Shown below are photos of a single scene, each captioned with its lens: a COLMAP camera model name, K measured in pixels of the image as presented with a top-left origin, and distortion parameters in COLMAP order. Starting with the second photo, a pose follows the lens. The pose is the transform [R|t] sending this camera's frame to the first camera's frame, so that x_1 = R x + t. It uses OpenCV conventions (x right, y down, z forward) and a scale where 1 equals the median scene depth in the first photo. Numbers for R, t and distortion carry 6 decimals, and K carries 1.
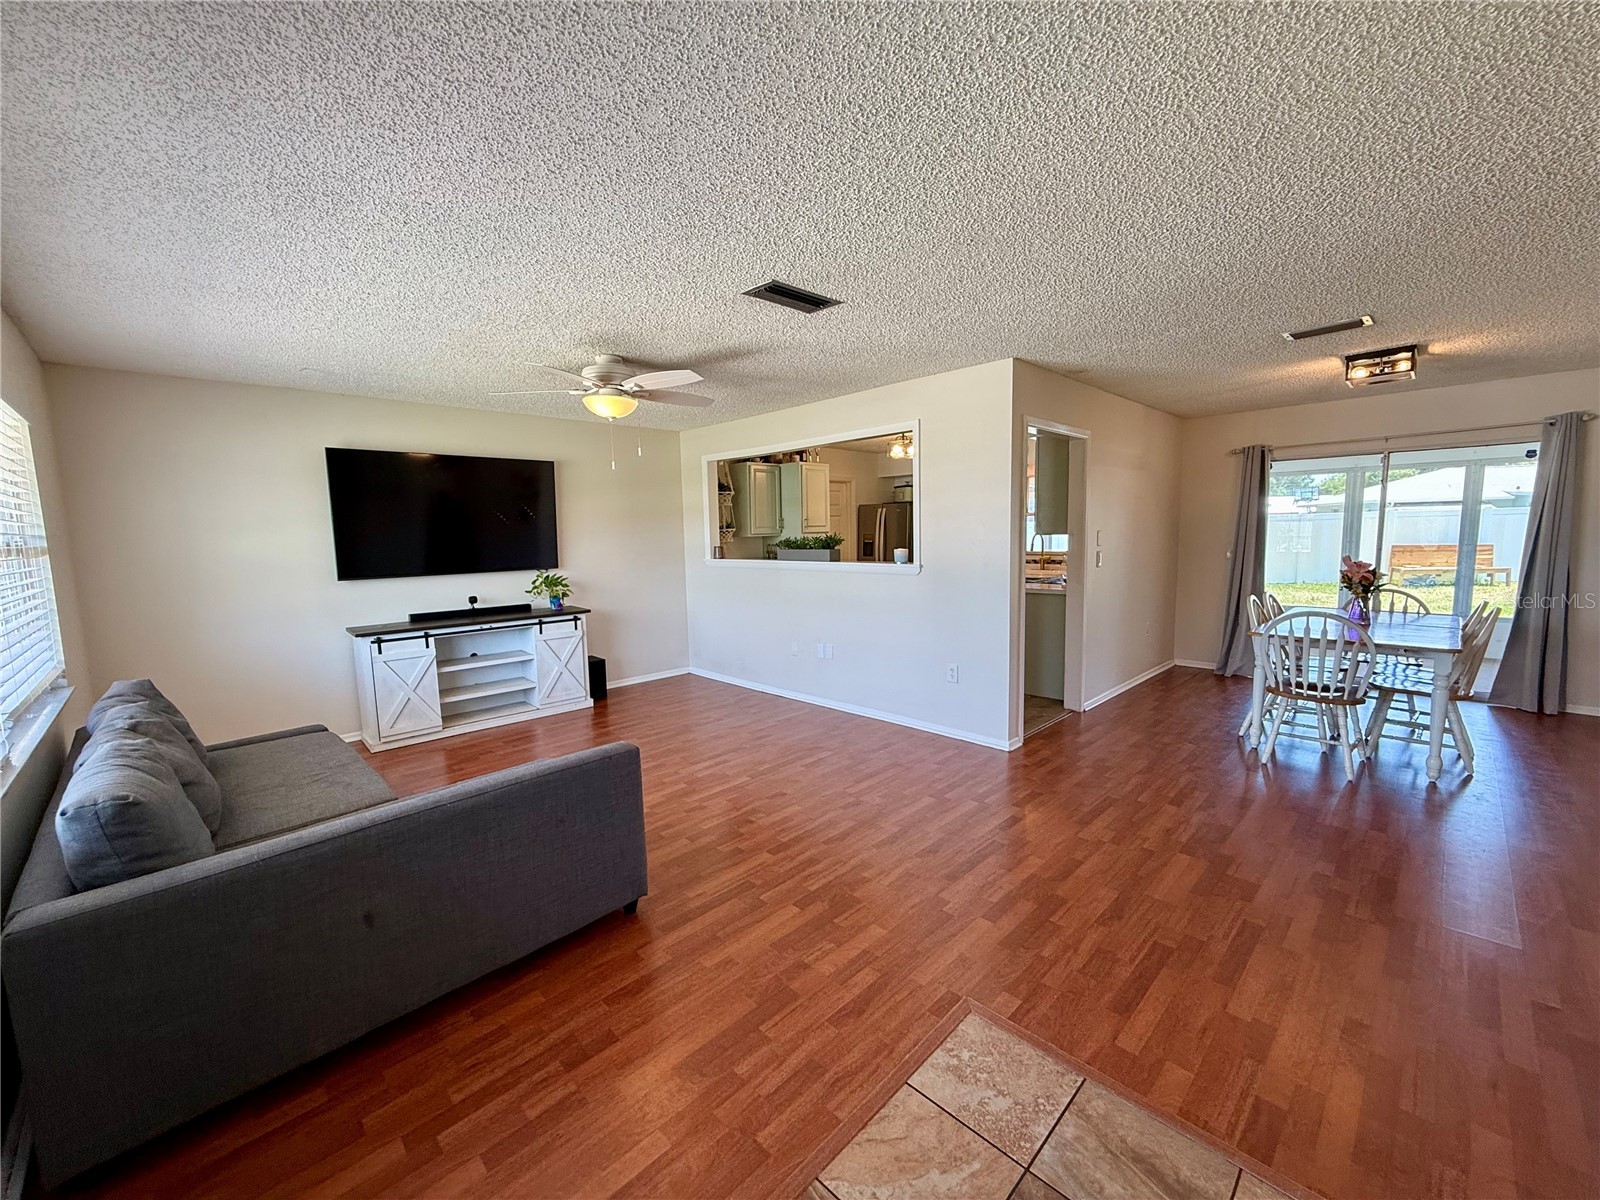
lens RADIAL K [[643.4, 0, 800.0], [0, 643.4, 600.0], [0, 0, 1]] dist [0.000077, 0.000011]
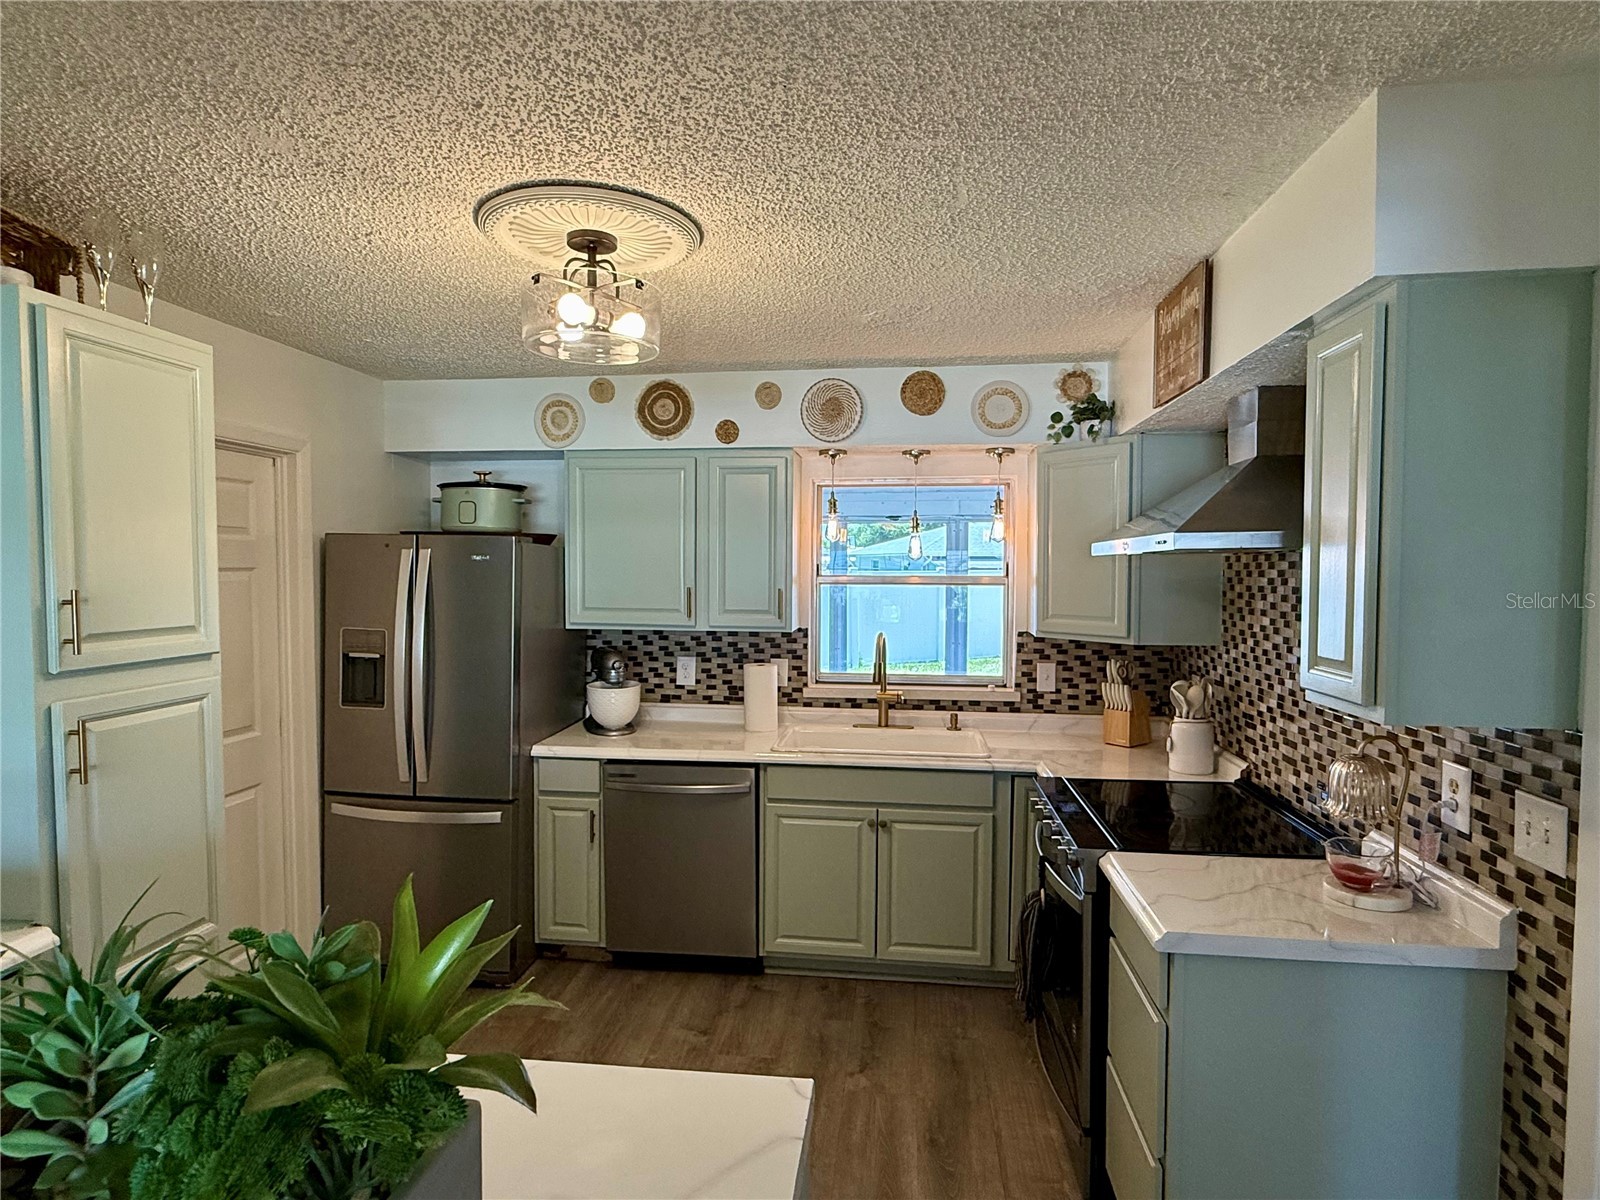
lens RADIAL K [[866.3, 0, 800.0], [0, 866.3, 600.0], [0, 0, 1]] dist [0.001934, -0.001315]
pose [[0.783505, -0.001365, 0.621384, 0.016180], [0.050565, 0.996821, -0.061566, -0.084921], [-0.619325, 0.079658, 0.781083, 0.575619]]
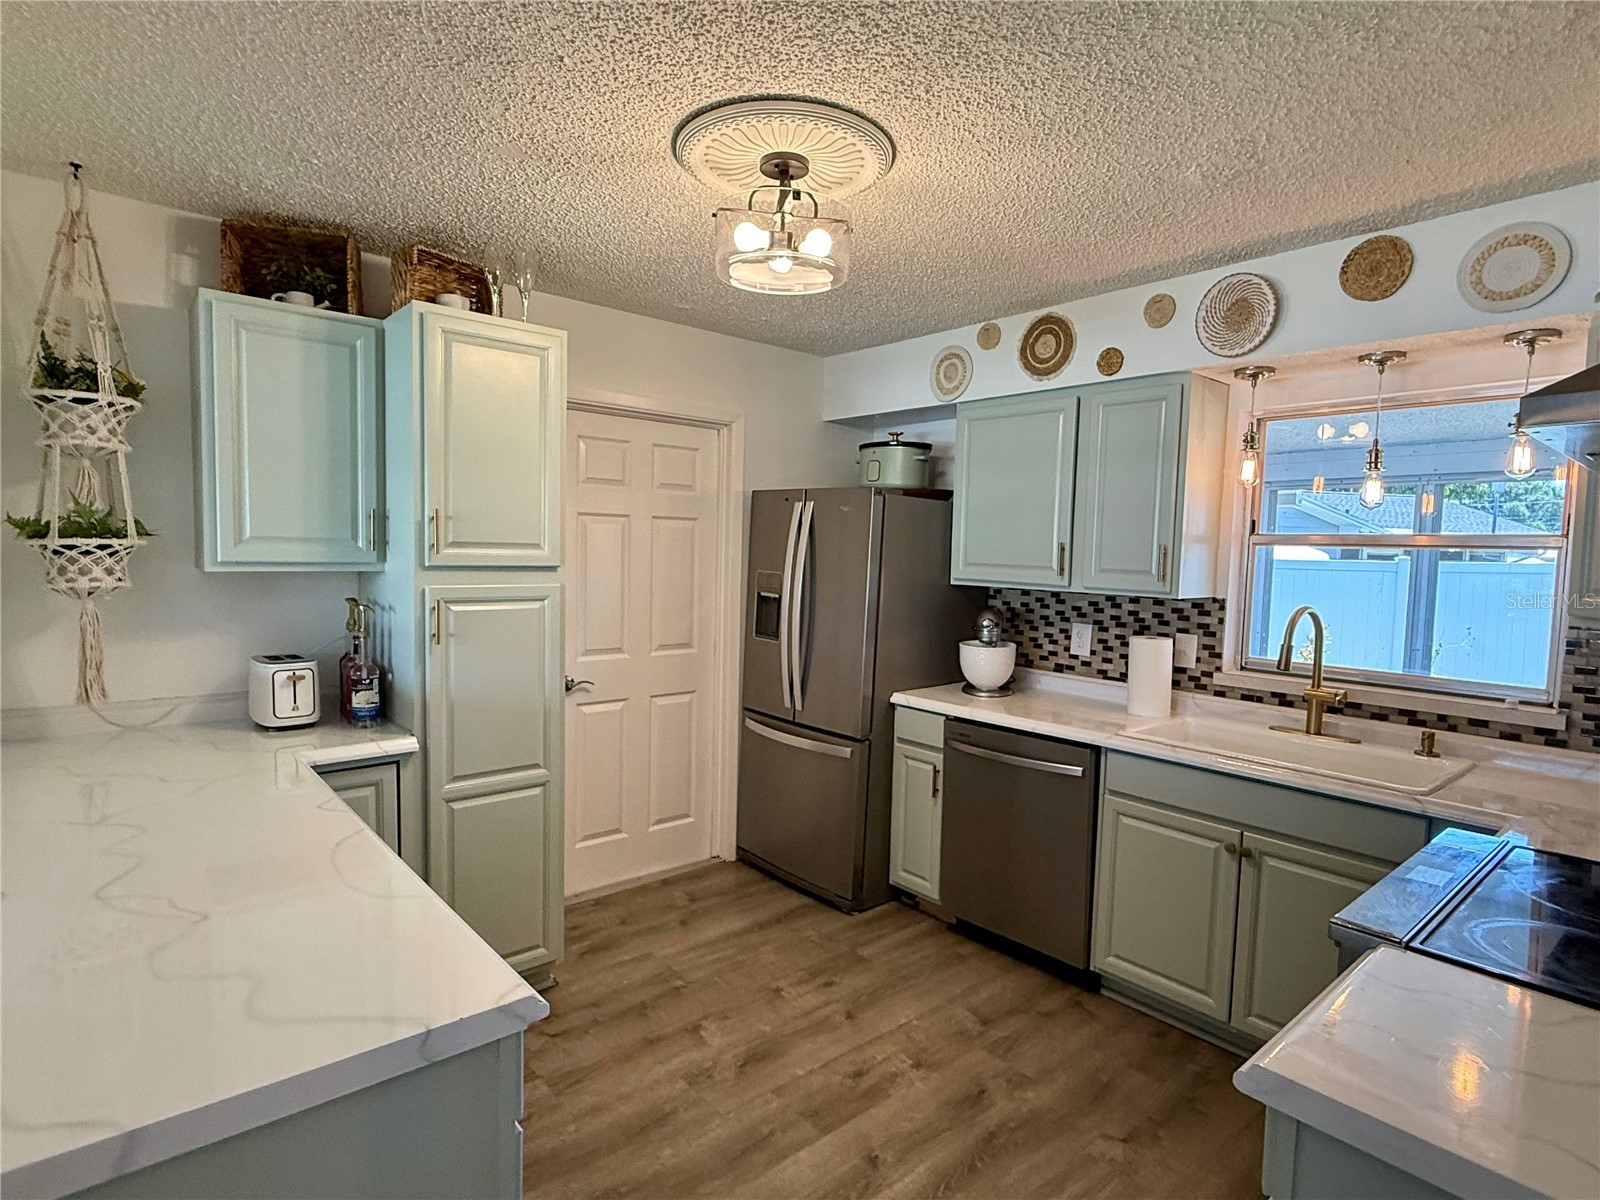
lens RADIAL K [[844.0, 0, 800.0], [0, 844.0, 600.0], [0, 0, 1]] dist [0.000847, 0.000002]
pose [[0.996767, 0.049059, -0.063630, 0.155417], [-0.052202, 0.997448, -0.048704, -0.069923], [0.061078, 0.051868, 0.996784, 0.564380]]
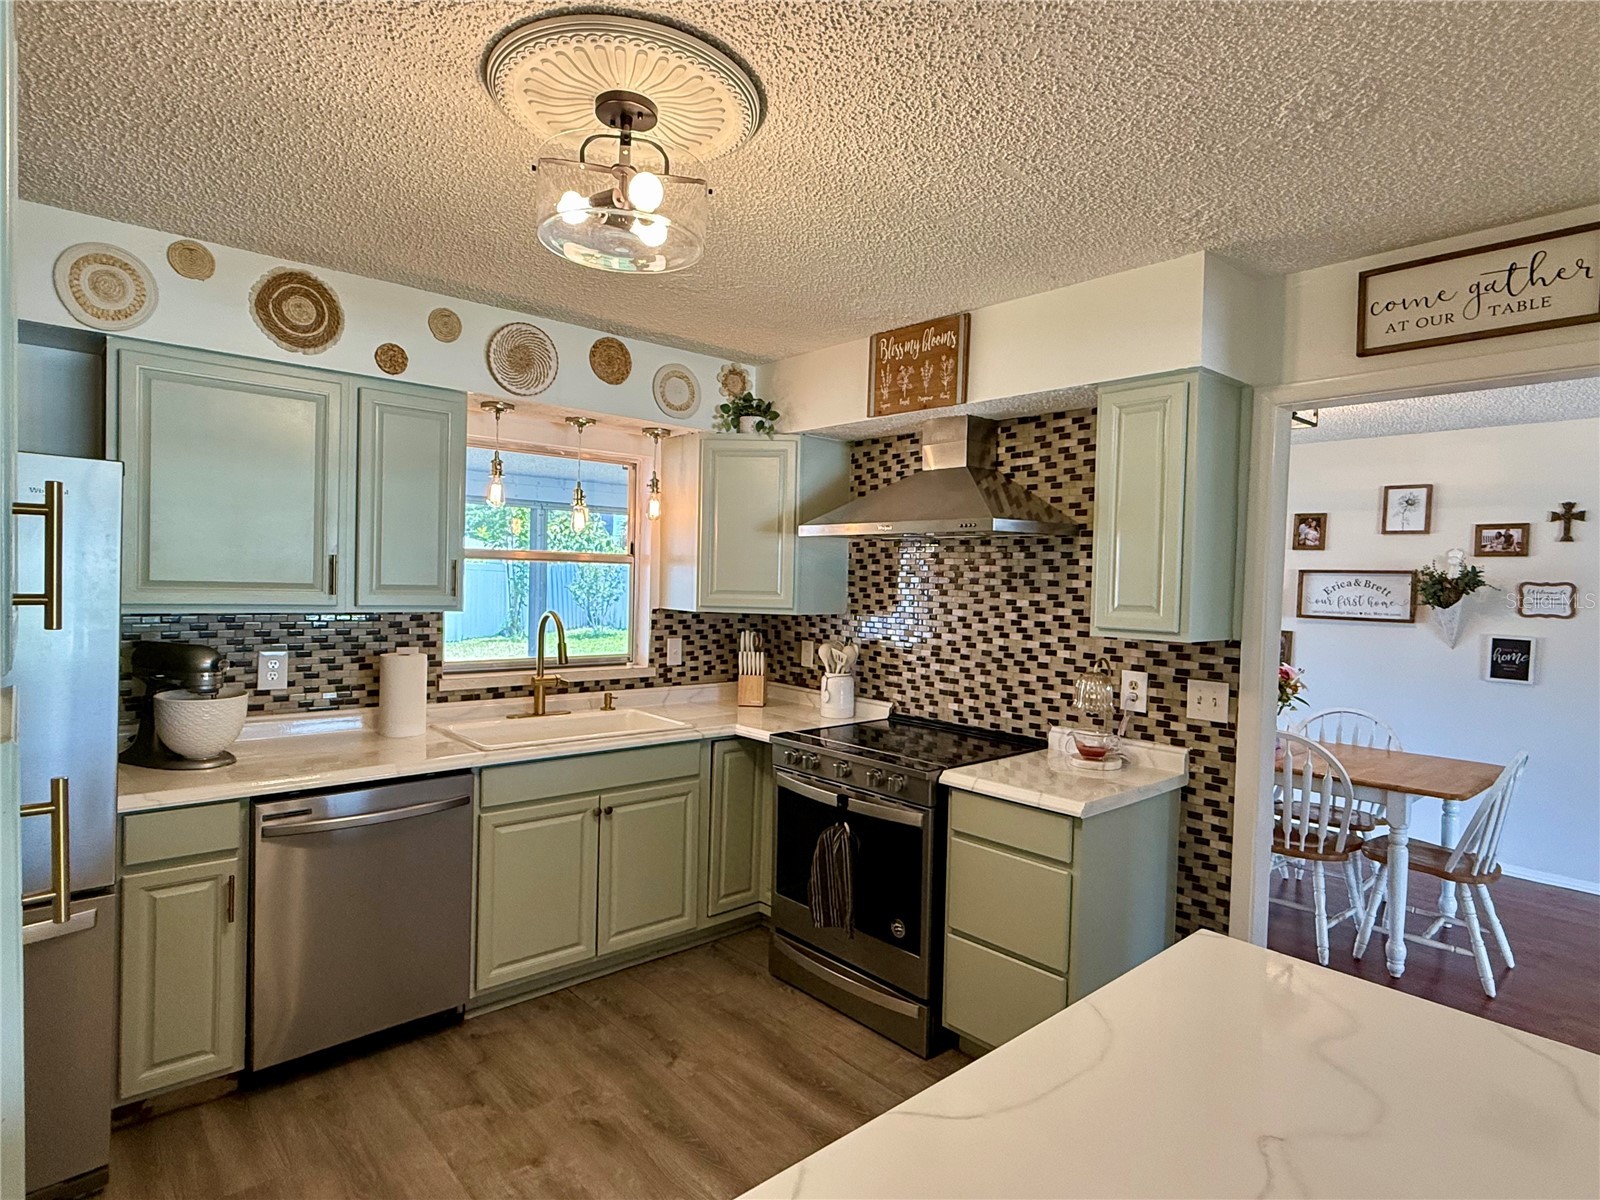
lens RADIAL K [[866.3, 0, 800.0], [0, 866.3, 600.0], [0, 0, 1]] dist [0.001934, -0.001315]
pose [[0.050319, -0.007422, 0.998706, -0.079123], [0.083514, 0.996501, 0.003198, -0.090411], [-0.995235, 0.083245, 0.050763, 0.764682]]
